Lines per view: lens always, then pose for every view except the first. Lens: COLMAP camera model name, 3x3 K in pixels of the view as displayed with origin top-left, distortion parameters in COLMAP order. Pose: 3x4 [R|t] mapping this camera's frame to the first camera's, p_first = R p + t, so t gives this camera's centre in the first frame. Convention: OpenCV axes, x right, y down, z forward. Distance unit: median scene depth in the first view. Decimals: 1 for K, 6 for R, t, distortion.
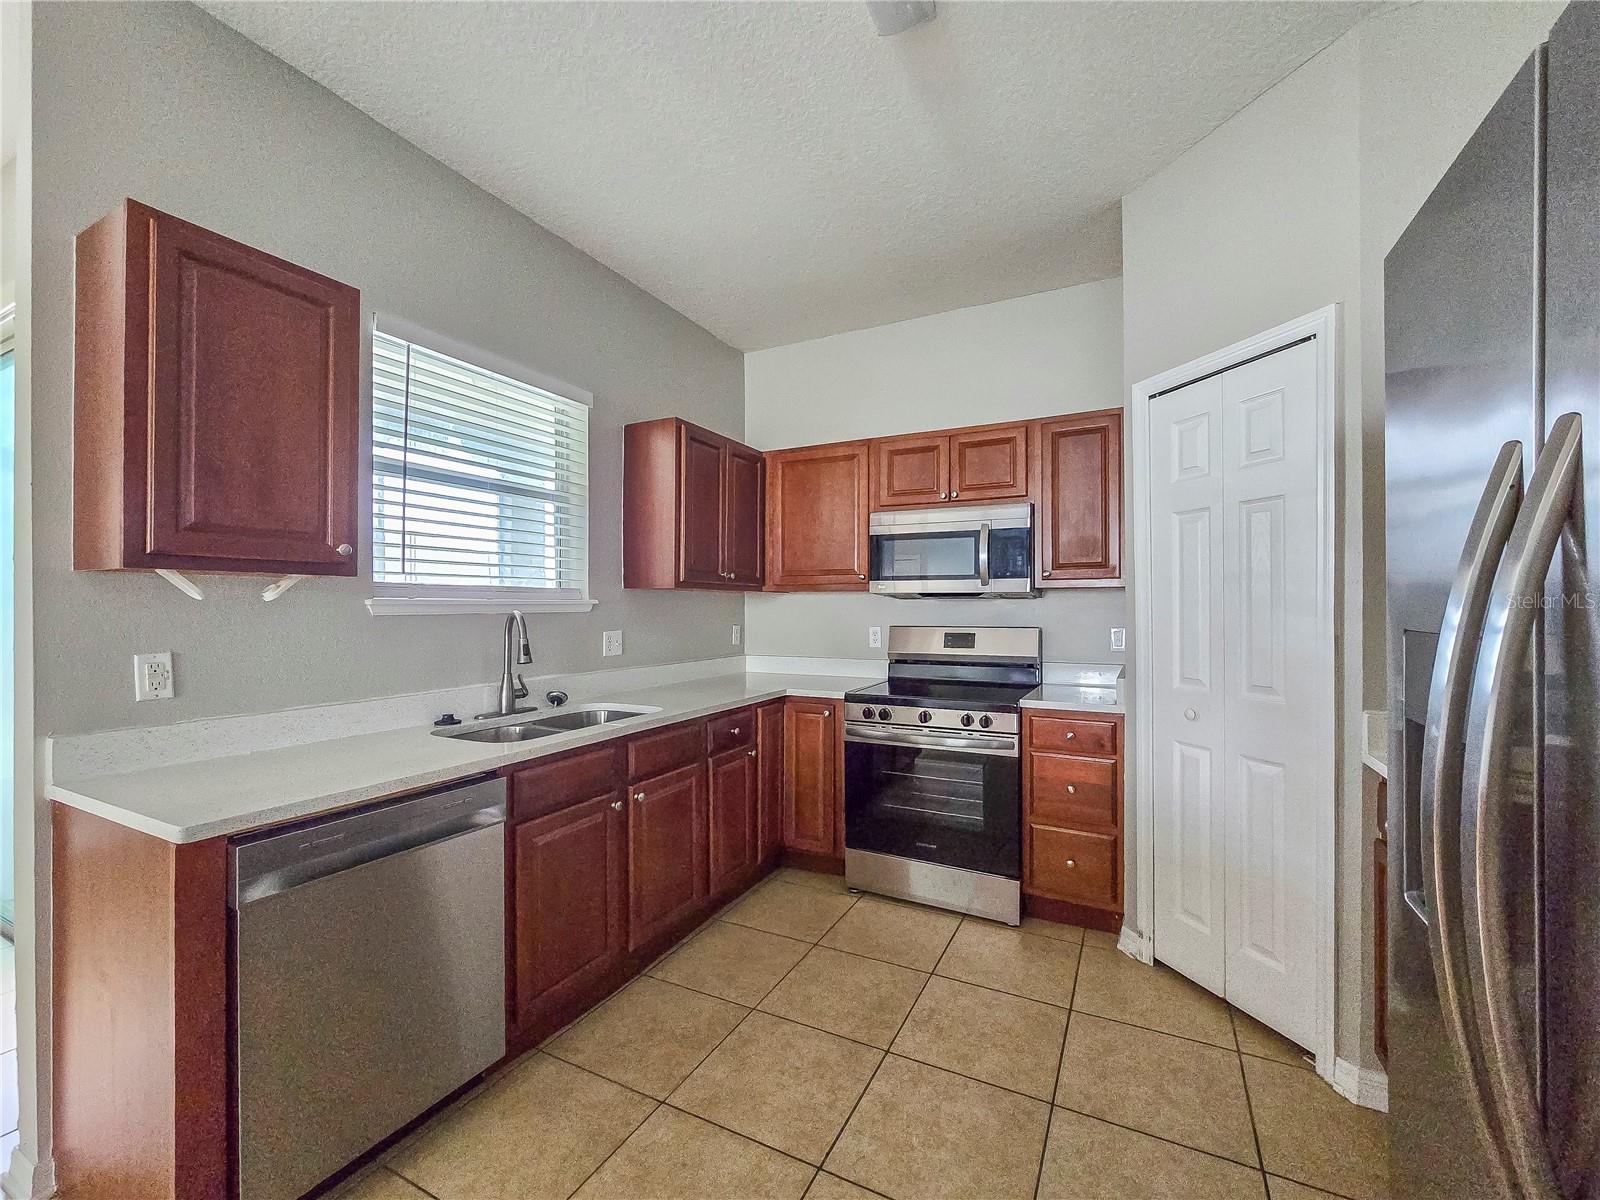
lens RADIAL K [[661.8, 0, 808.0], [0, 661.8, 600.6], [0, 0, 1]] dist [-0.004846, -0.000221]
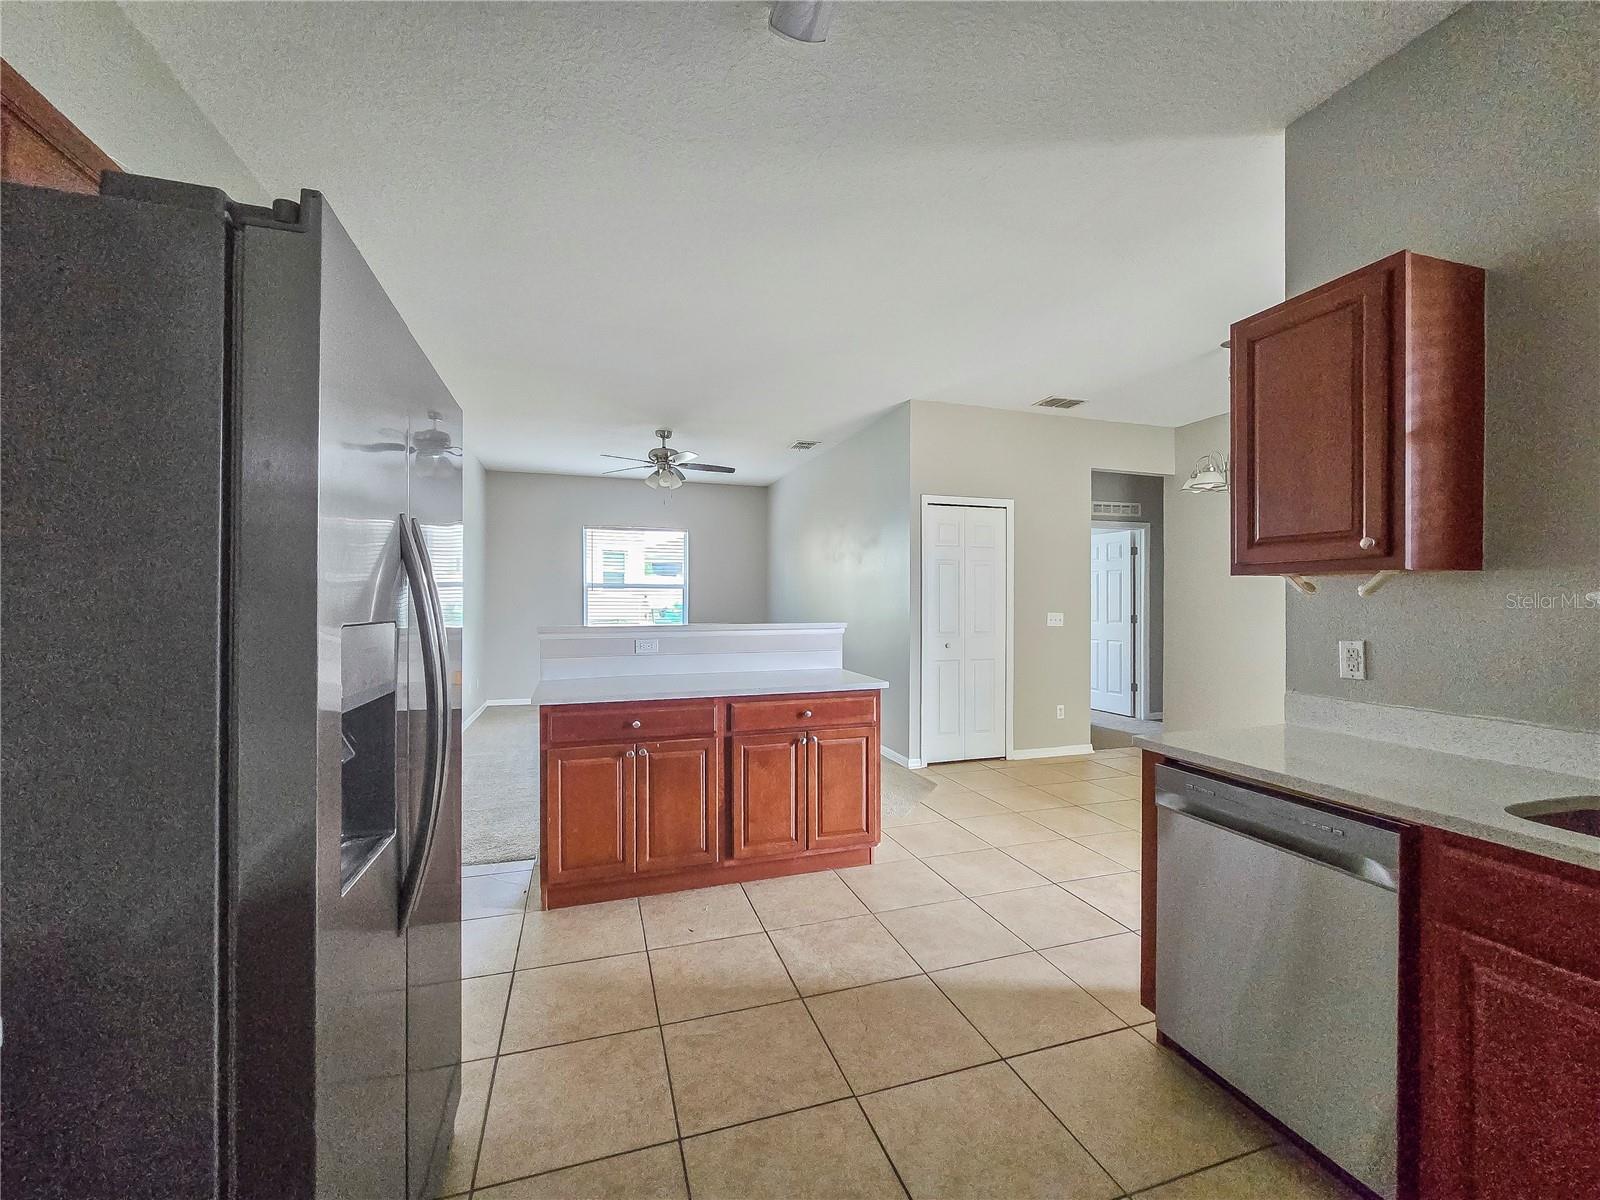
lens RADIAL K [[661.8, 0, 800.4], [0, 661.8, 599.0], [0, 0, 1]] dist [-0.004846, -0.000221]
pose [[-0.712443, 0.001668, -0.701728, 0.336193], [0.005609, 0.999979, -0.003318, 0.001254], [0.701708, -0.006300, -0.712437, 0.661655]]
